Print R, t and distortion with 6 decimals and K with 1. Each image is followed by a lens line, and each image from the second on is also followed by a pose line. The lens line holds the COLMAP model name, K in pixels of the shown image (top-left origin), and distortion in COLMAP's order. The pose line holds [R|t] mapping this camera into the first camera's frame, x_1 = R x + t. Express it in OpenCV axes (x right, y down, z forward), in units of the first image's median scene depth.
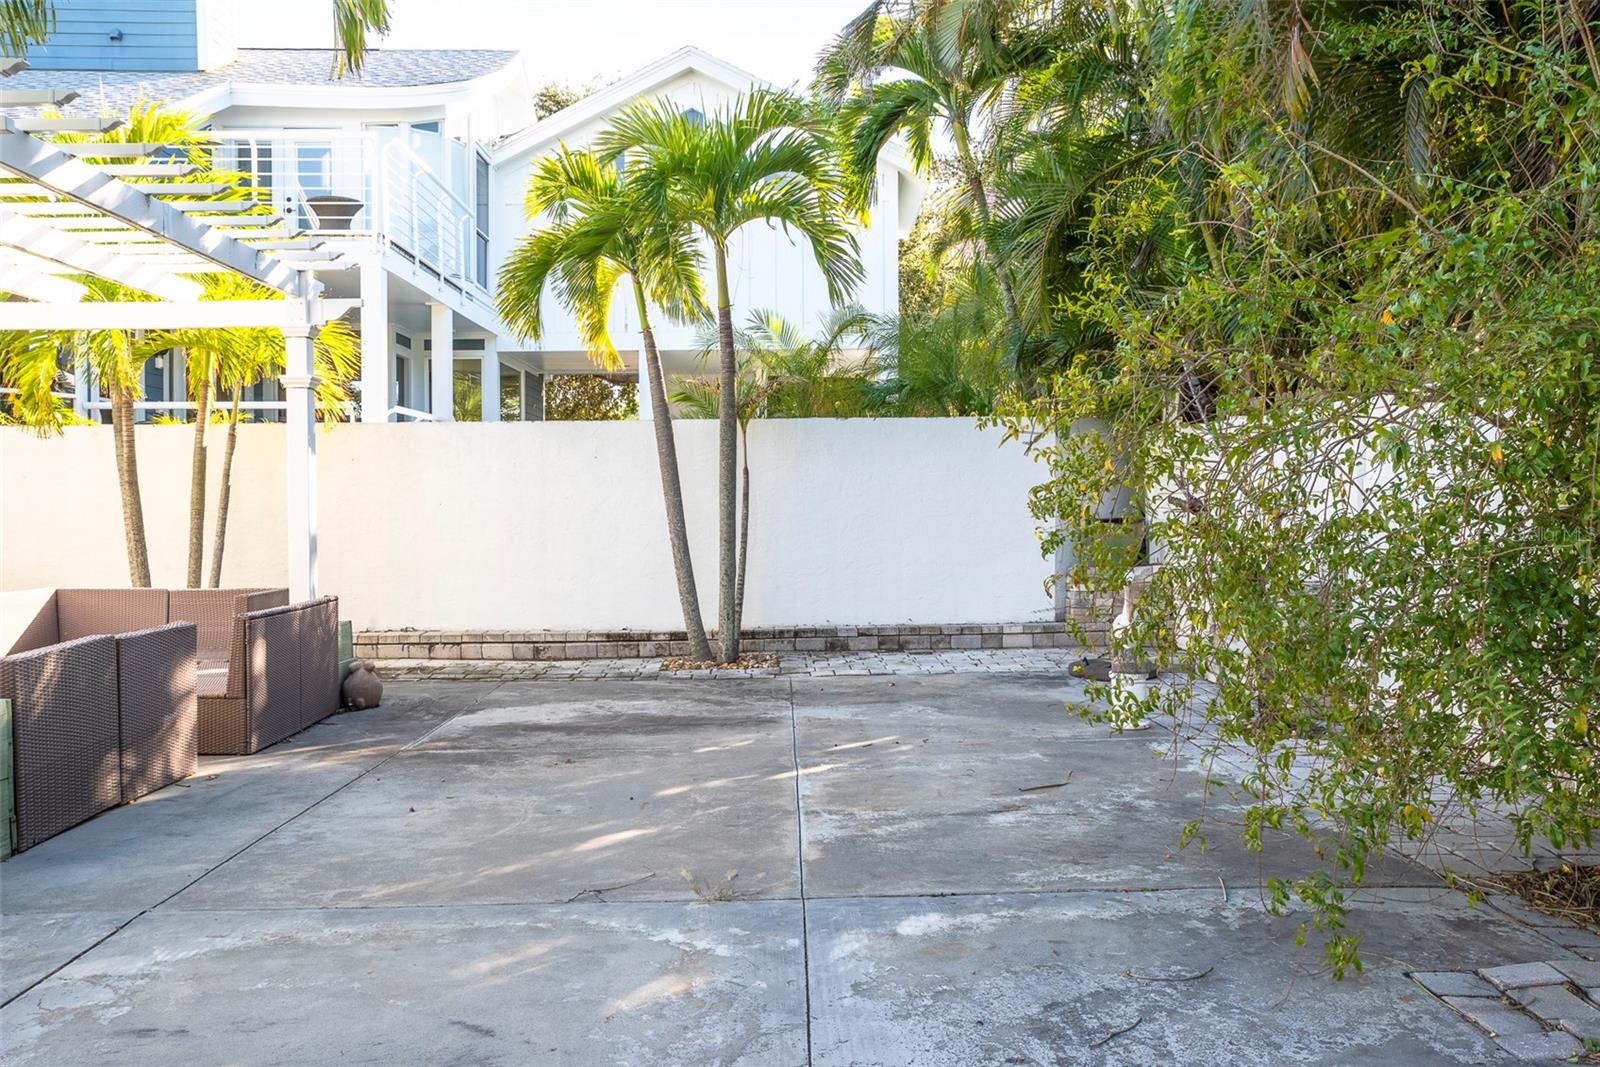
lens RADIAL K [[1344.3, 0, 803.0], [0, 1344.3, 532.8], [0, 0, 1]] dist [-0.011381, -0.002171]
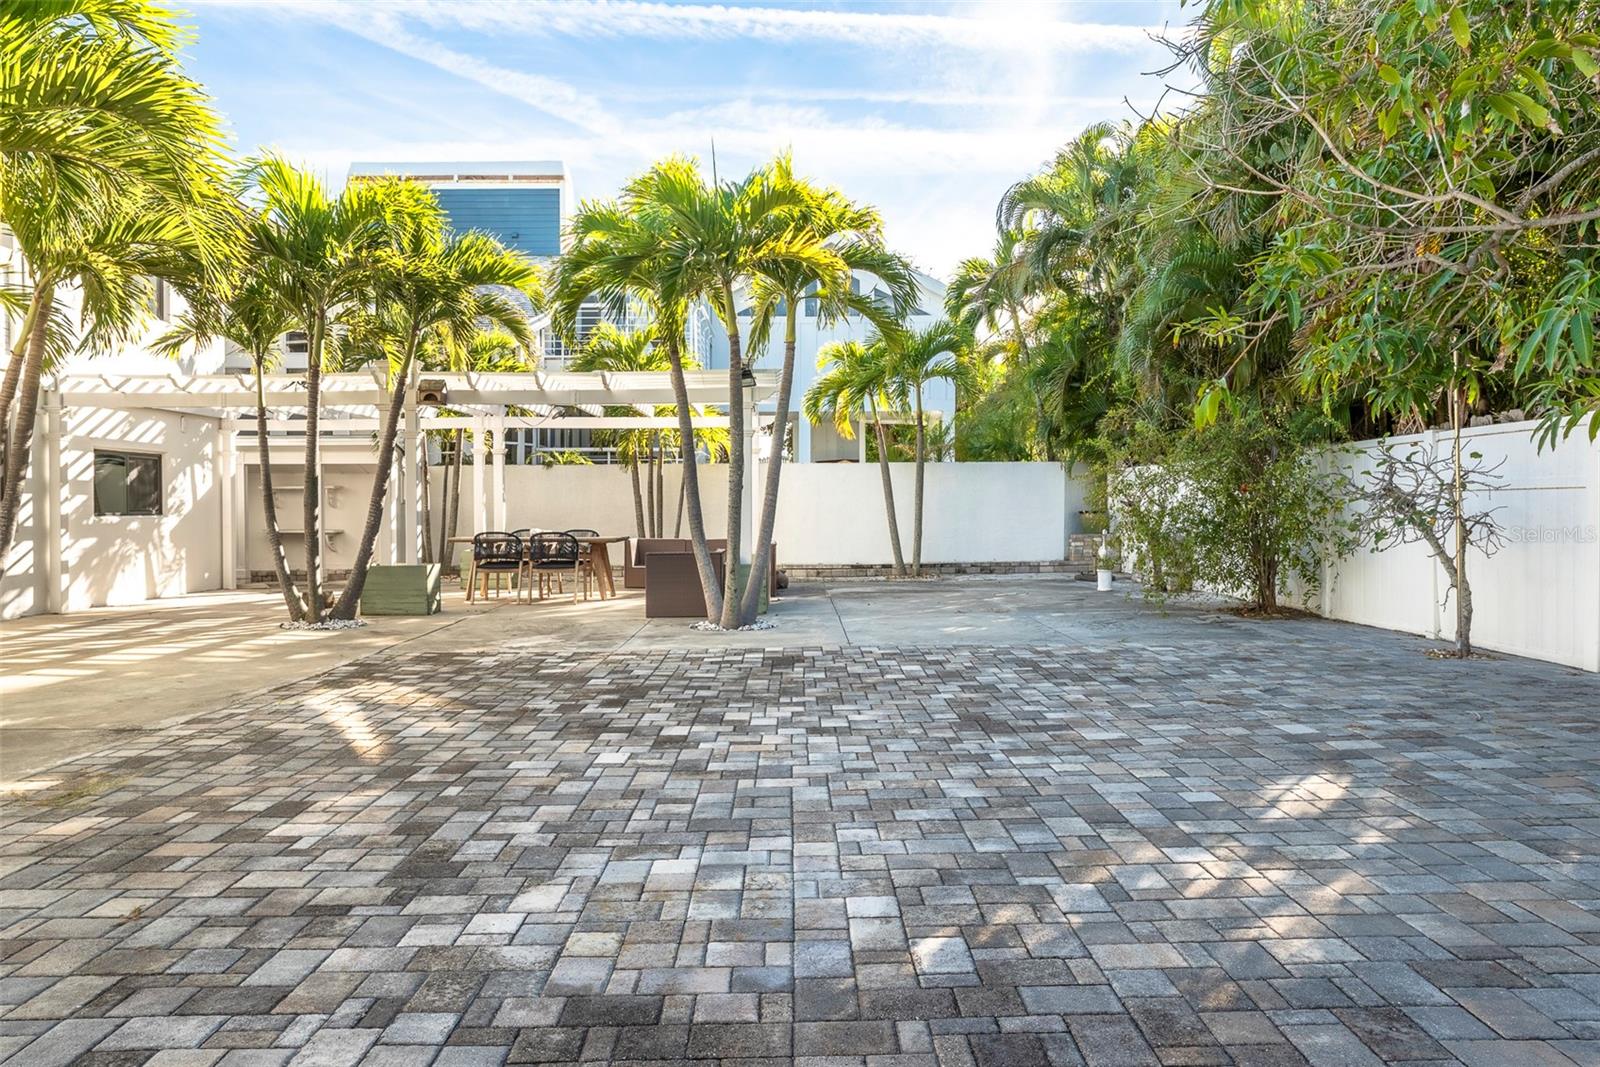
lens RADIAL K [[1107.4, 0, 801.6], [0, 1107.4, 534.8], [0, 0, 1]] dist [-0.039236, 0.014694]
pose [[0.999968, 0.004004, -0.006906, -0.216874], [-0.003974, 0.999983, 0.004308, 0.020711], [0.006924, -0.004280, 0.999967, -0.750293]]
